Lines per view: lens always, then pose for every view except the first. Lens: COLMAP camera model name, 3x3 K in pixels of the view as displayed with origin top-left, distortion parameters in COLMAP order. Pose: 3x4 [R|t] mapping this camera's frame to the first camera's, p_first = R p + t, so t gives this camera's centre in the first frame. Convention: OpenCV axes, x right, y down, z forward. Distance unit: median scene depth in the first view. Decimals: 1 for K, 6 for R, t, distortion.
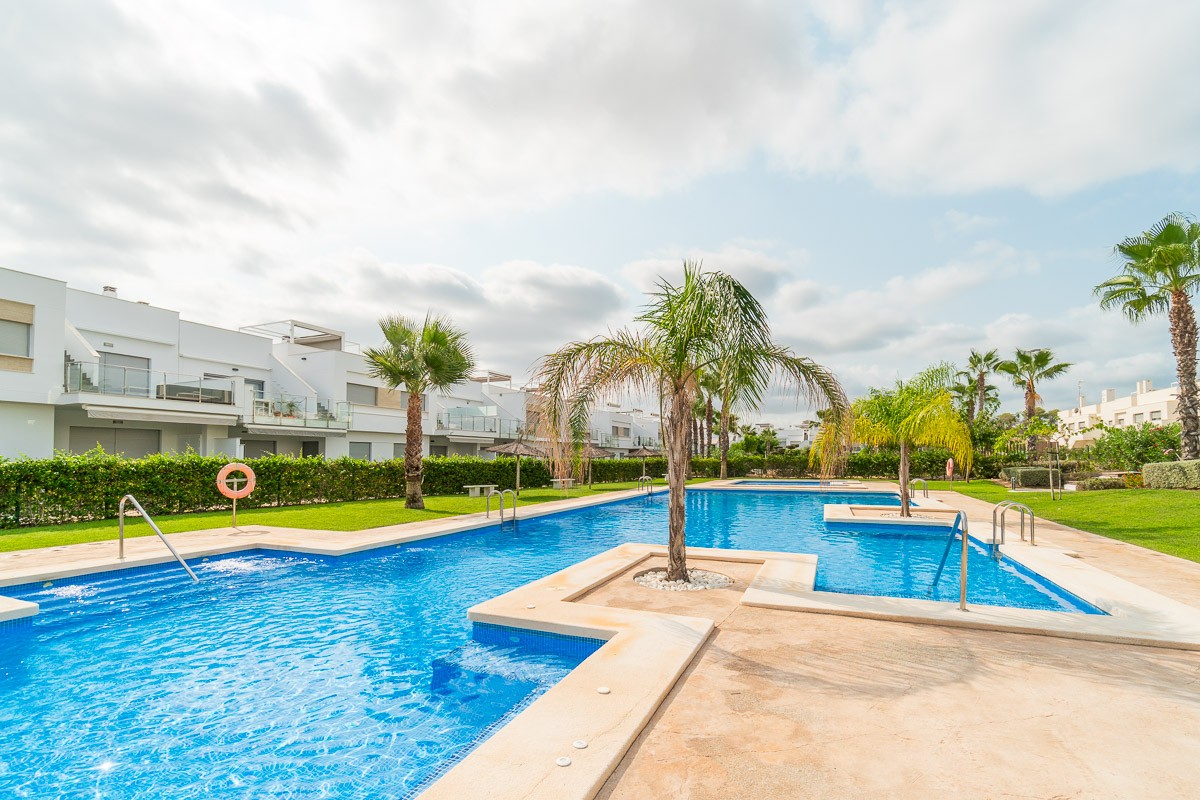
lens RADIAL K [[538.3, 0, 588.1], [0, 538.3, 402.6], [0, 0, 1]] dist [0.001659, -0.000249]
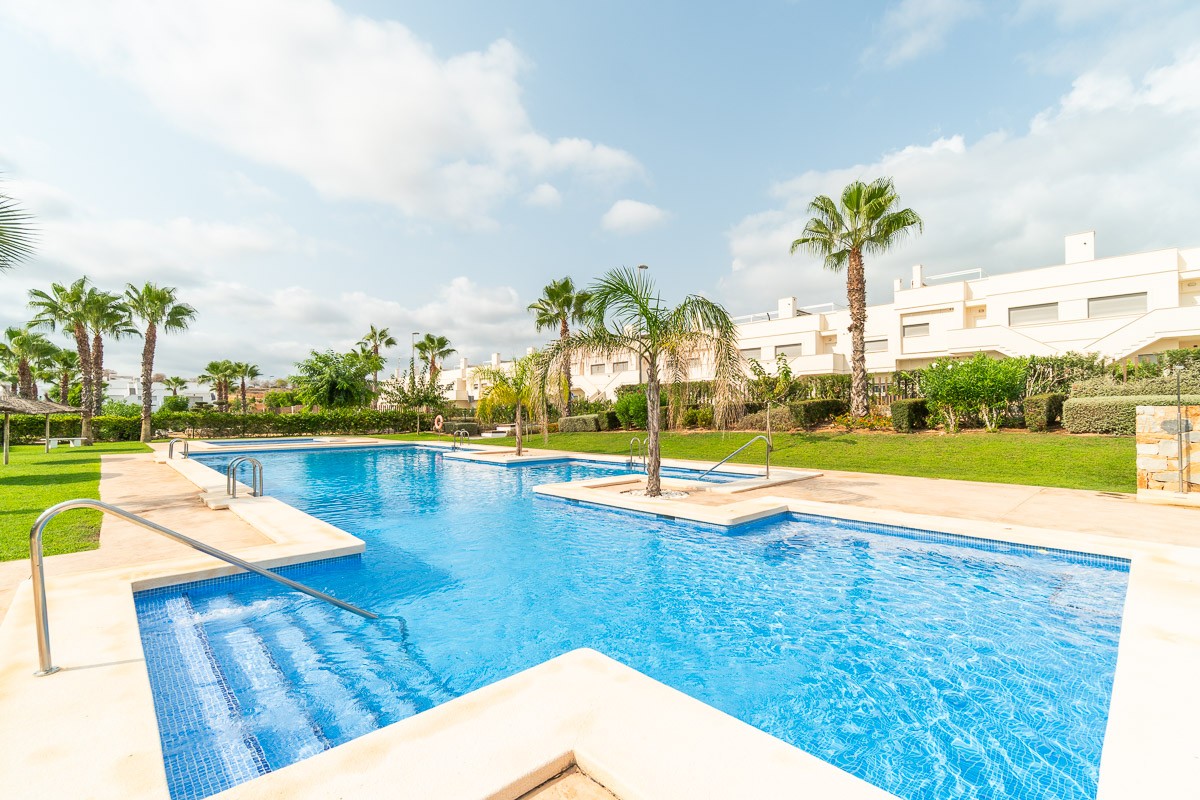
lens RADIAL K [[538.3, 0, 588.1], [0, 538.3, 402.6], [0, 0, 1]] dist [0.001659, -0.000249]
pose [[0.382471, 0.024398, 0.923645, -0.333390], [-0.094209, 0.995471, 0.012715, 0.021309], [-0.919152, -0.091879, 0.383037, 0.168299]]
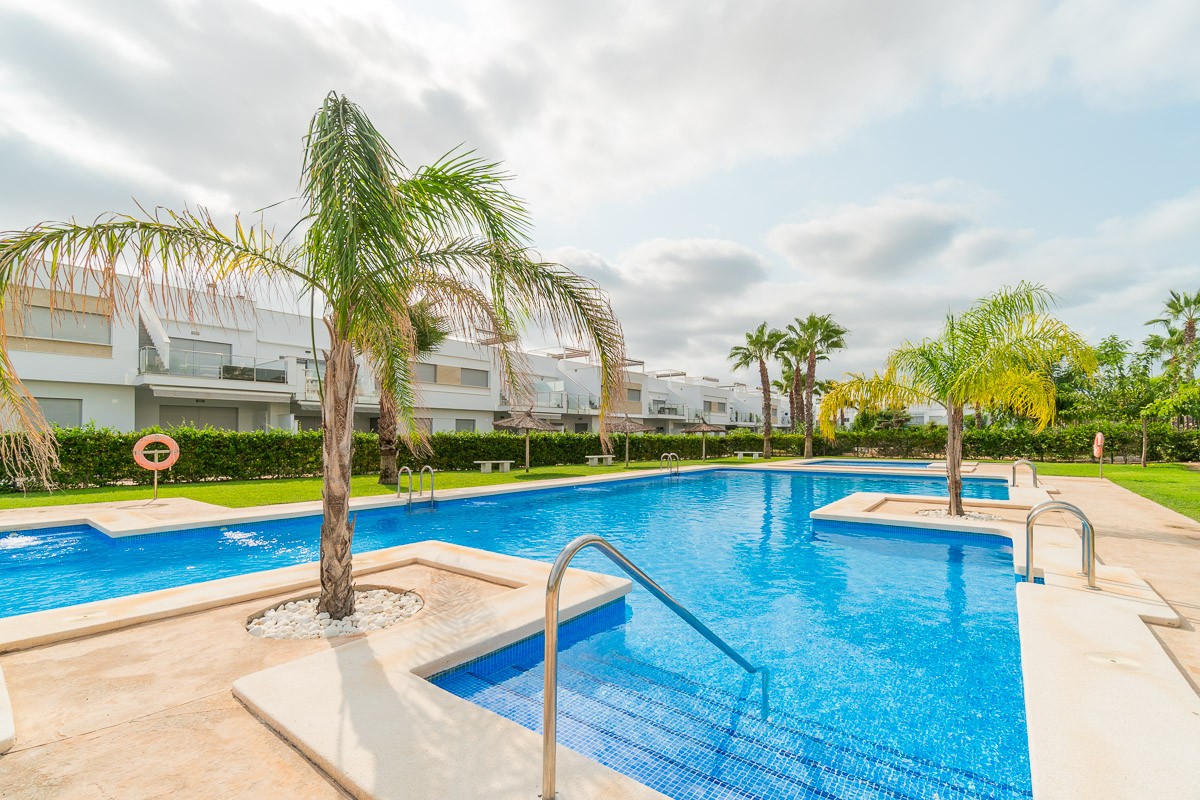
lens RADIAL K [[526.0, 0, 582.3], [0, 526.0, 437.6], [0, 0, 1]] dist [-0.013012, -0.000544]
pose [[0.965981, 0.002081, -0.258605, 0.179360], [0.025247, 0.994433, 0.102305, 0.020502], [0.257378, -0.105354, 0.960550, 0.146212]]
